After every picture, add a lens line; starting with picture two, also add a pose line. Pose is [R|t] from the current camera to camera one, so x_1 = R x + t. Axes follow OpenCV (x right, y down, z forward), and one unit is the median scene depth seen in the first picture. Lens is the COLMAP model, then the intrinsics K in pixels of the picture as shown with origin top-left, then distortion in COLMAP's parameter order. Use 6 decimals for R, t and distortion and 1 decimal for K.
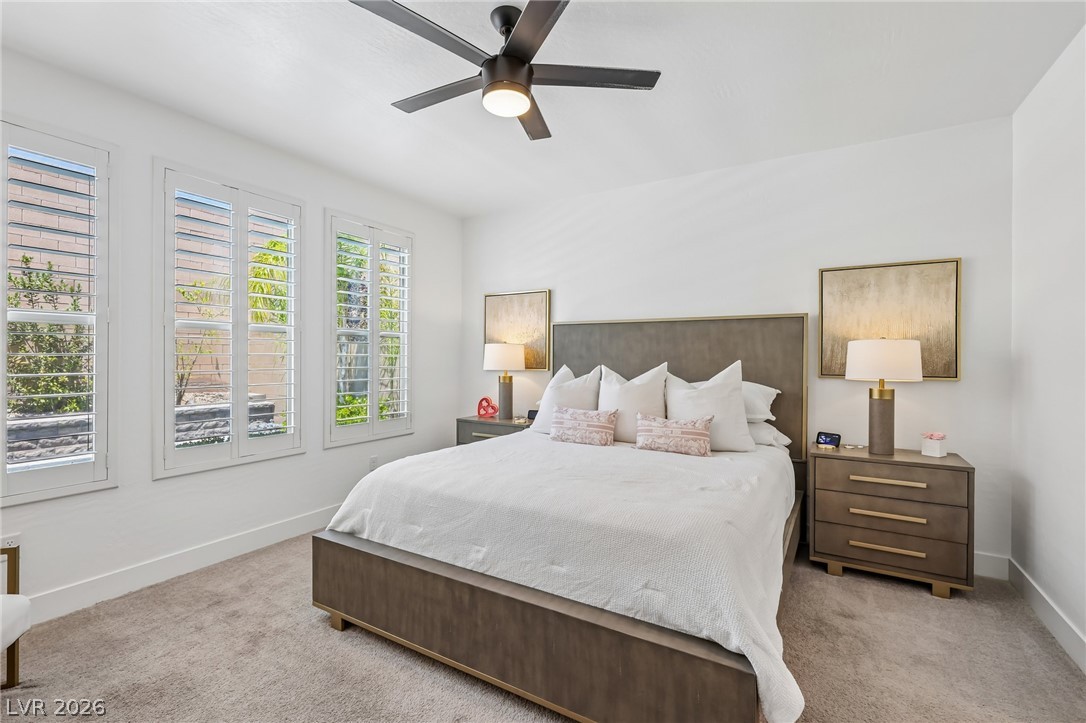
lens RADIAL K [[476.5, 0, 541.8], [0, 476.5, 361.4], [0, 0, 1]] dist [0.003434, -0.000156]
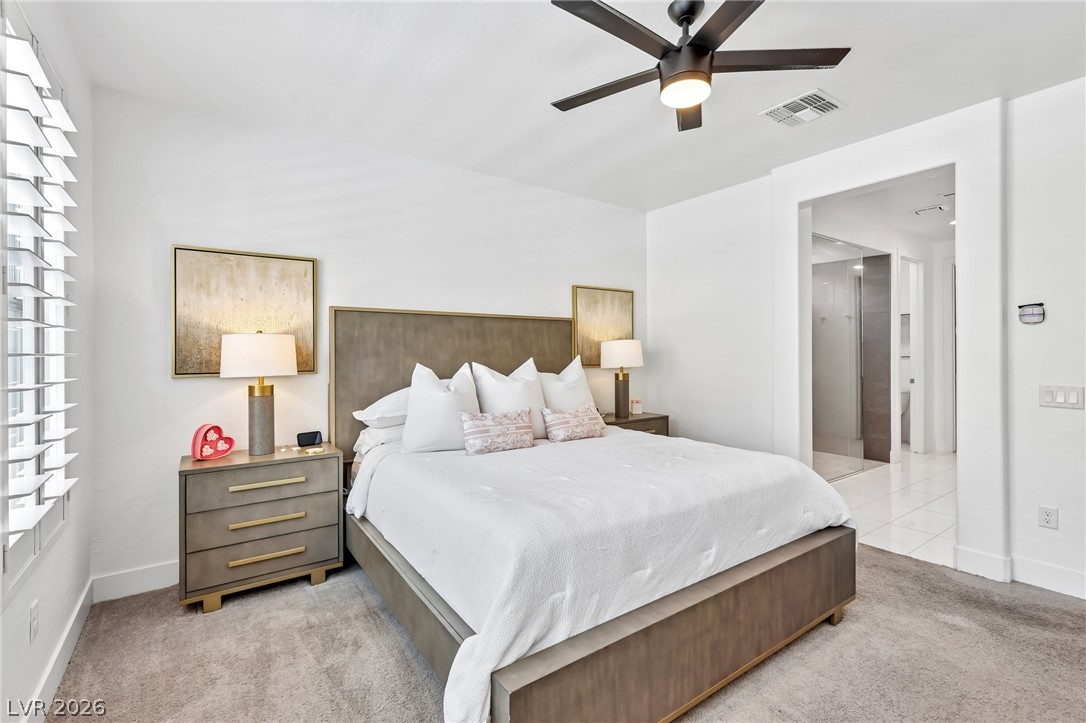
lens RADIAL K [[489.2, 0, 547.7], [0, 489.2, 353.7], [0, 0, 1]] dist [0.004768, 0.000063]
pose [[0.407815, -0.007914, 0.913030, -0.636655], [0.017705, 0.999843, 0.000758, -0.006307], [-0.912893, 0.015856, 0.407891, 0.490307]]
